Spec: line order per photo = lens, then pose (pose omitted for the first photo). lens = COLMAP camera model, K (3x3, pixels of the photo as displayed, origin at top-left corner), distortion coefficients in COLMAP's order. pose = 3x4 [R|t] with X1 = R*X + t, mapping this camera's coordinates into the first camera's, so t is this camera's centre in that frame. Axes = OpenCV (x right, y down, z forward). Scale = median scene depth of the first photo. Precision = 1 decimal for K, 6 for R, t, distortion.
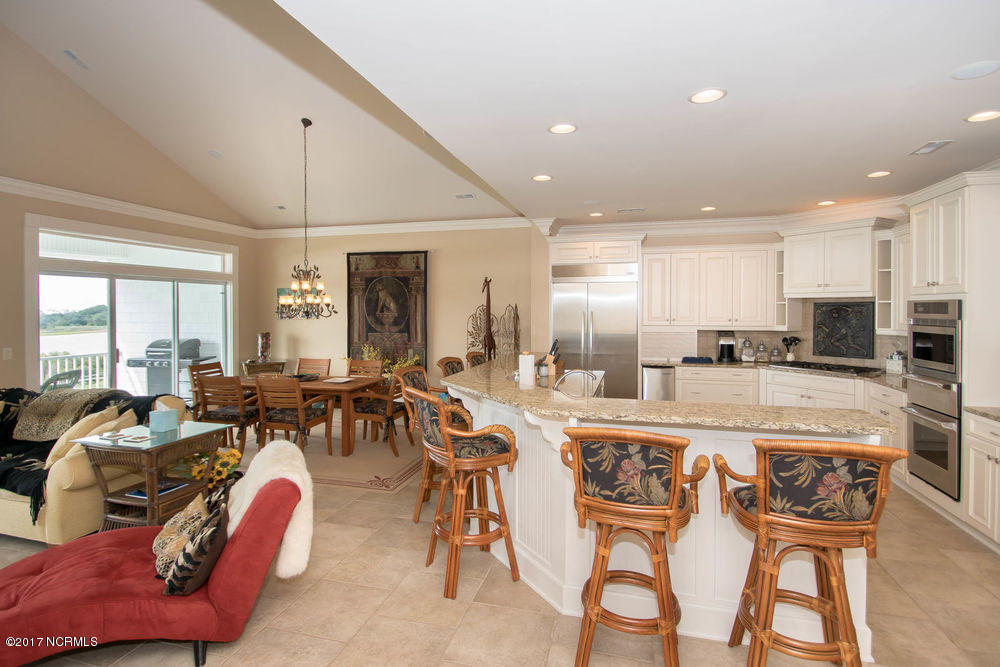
lens RADIAL K [[529.0, 0, 500.6], [0, 529.0, 316.5], [0, 0, 1]] dist [0.004243, -0.001543]
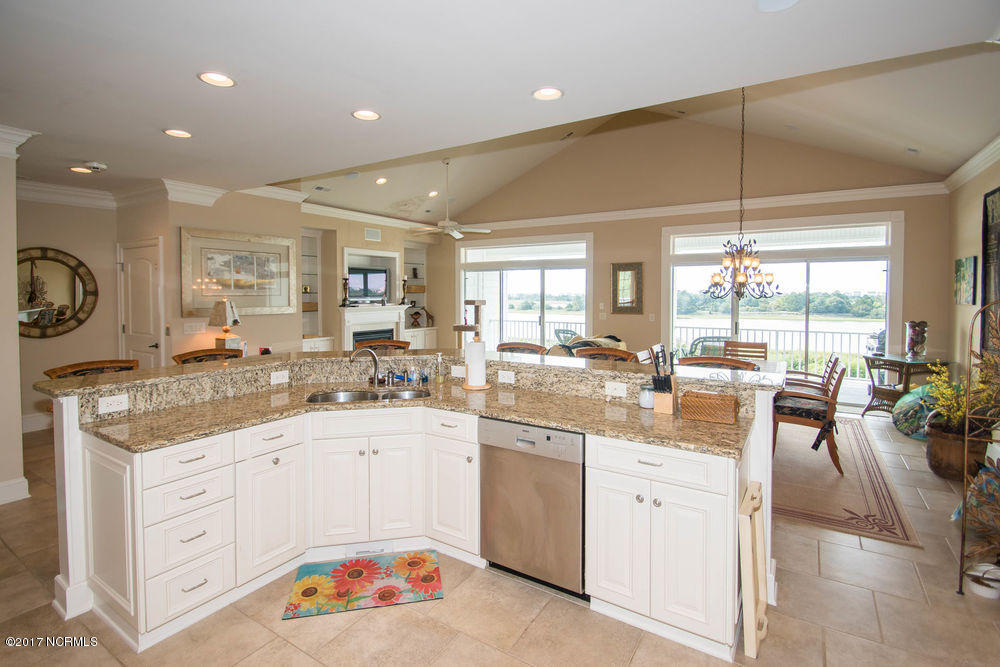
lens RADIAL K [[471.0, 0, 482.1], [0, 471.0, 312.0], [0, 0, 1]] dist [-0.000878, -0.010648]
pose [[-0.340700, 0.040331, -0.939307, 0.475663], [-0.014060, 0.998749, 0.047983, -0.006881], [0.940067, 0.029554, -0.339706, 0.802243]]
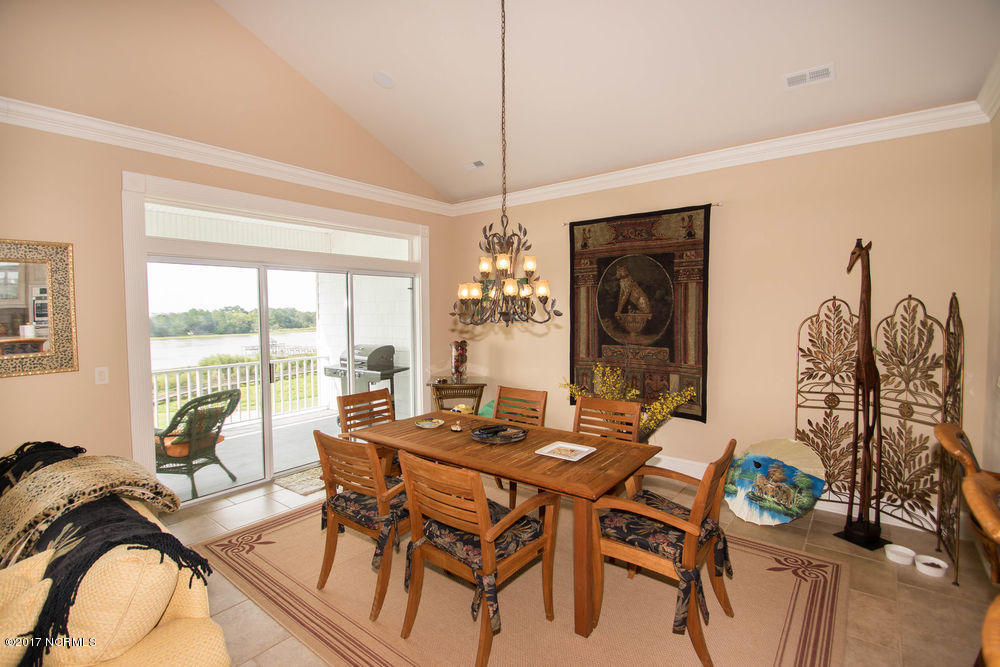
lens RADIAL K [[471.0, 0, 489.7], [0, 471.0, 328.5], [0, 0, 1]] dist [-0.000878, -0.010648]
pose [[0.913504, 0.009728, -0.406714, -0.174180], [0.001668, 0.999616, 0.027655, -0.005982], [0.406827, -0.025942, 0.913137, 0.518729]]
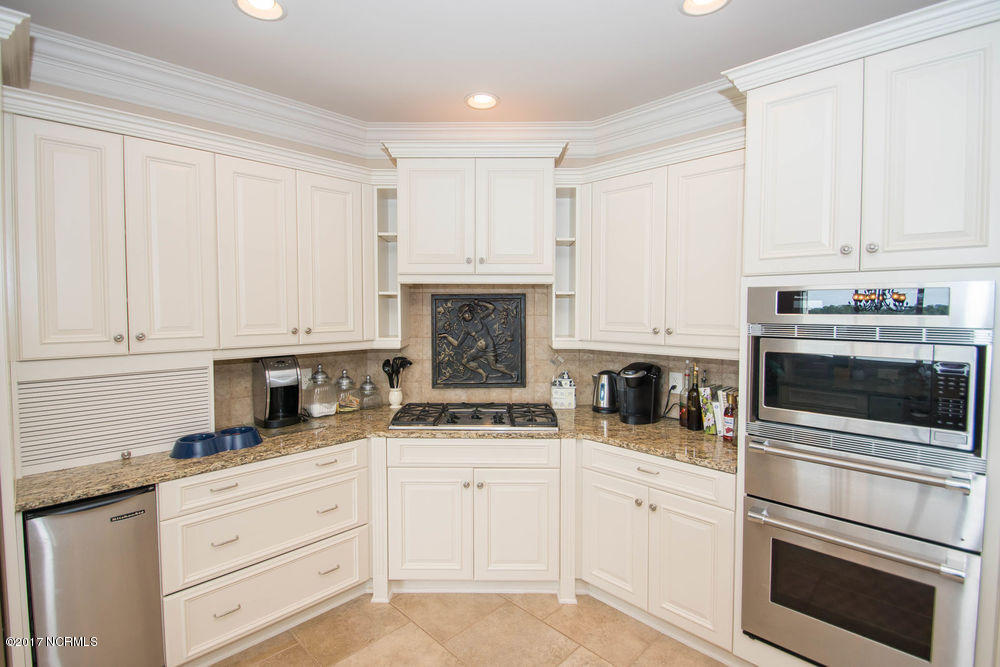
lens RADIAL K [[471.0, 0, 491.1], [0, 471.0, 326.8], [0, 0, 1]] dist [-0.000878, -0.010648]
pose [[0.521195, -0.036153, 0.852672, 0.191194], [0.012627, 0.999320, 0.034653, -0.007575], [-0.853344, -0.007294, 0.521297, 0.658088]]
